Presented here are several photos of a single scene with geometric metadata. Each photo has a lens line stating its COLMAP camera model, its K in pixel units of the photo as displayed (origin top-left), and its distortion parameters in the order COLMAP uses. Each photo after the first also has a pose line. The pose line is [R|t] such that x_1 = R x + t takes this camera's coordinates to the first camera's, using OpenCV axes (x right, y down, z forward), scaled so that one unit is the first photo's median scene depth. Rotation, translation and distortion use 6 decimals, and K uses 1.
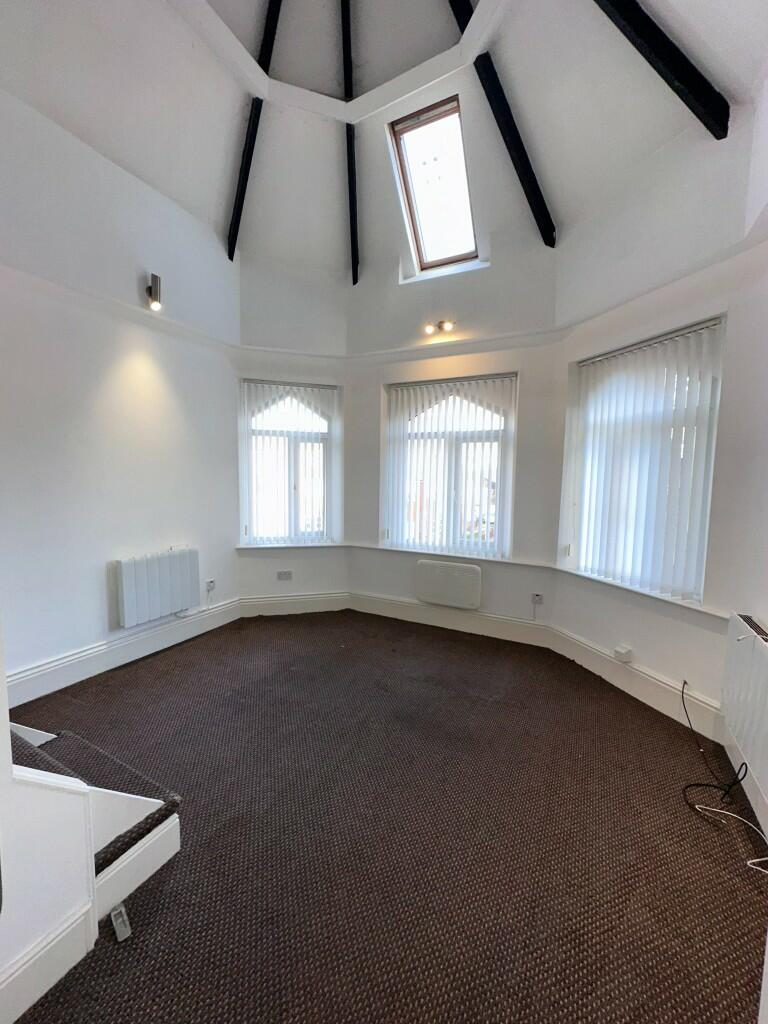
lens RADIAL K [[407.8, 0, 384.0], [0, 407.8, 512.0], [0, 0, 1]] dist [-0.001623, -0.000336]
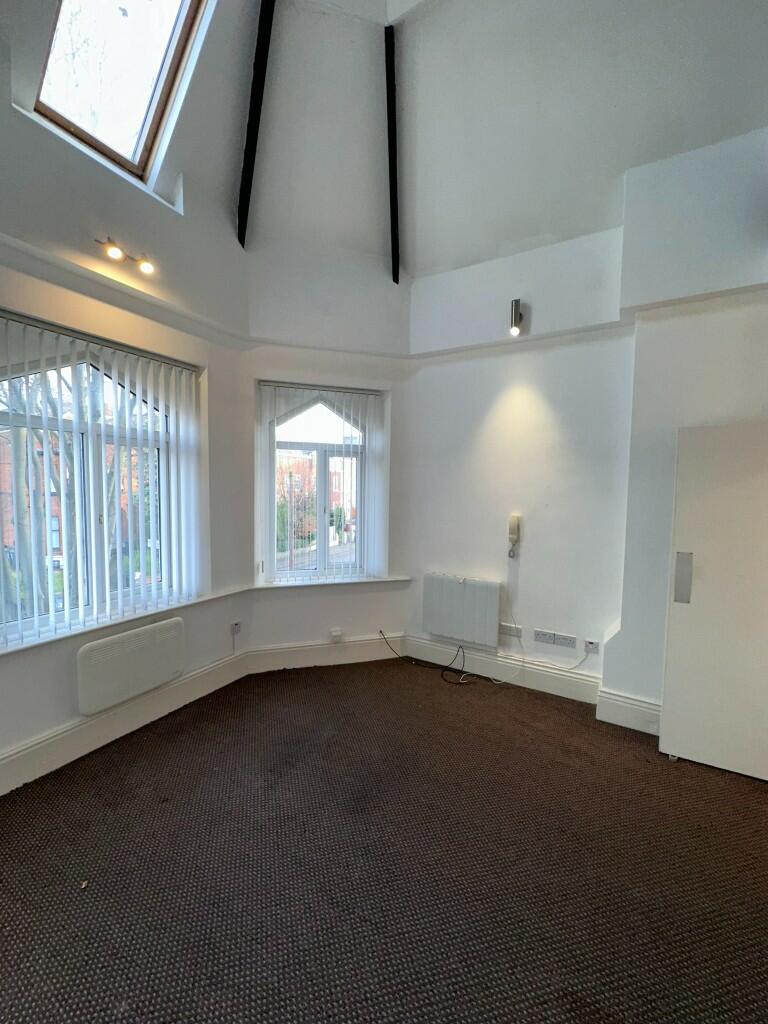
lens RADIAL K [[407.8, 0, 384.0], [0, 407.8, 512.0], [0, 0, 1]] dist [-0.001623, -0.000336]
pose [[0.047811, -0.080440, 0.995612, -0.868911], [0.072031, 0.994435, 0.076886, -0.160262], [-0.996256, 0.068039, 0.053339, 1.071958]]
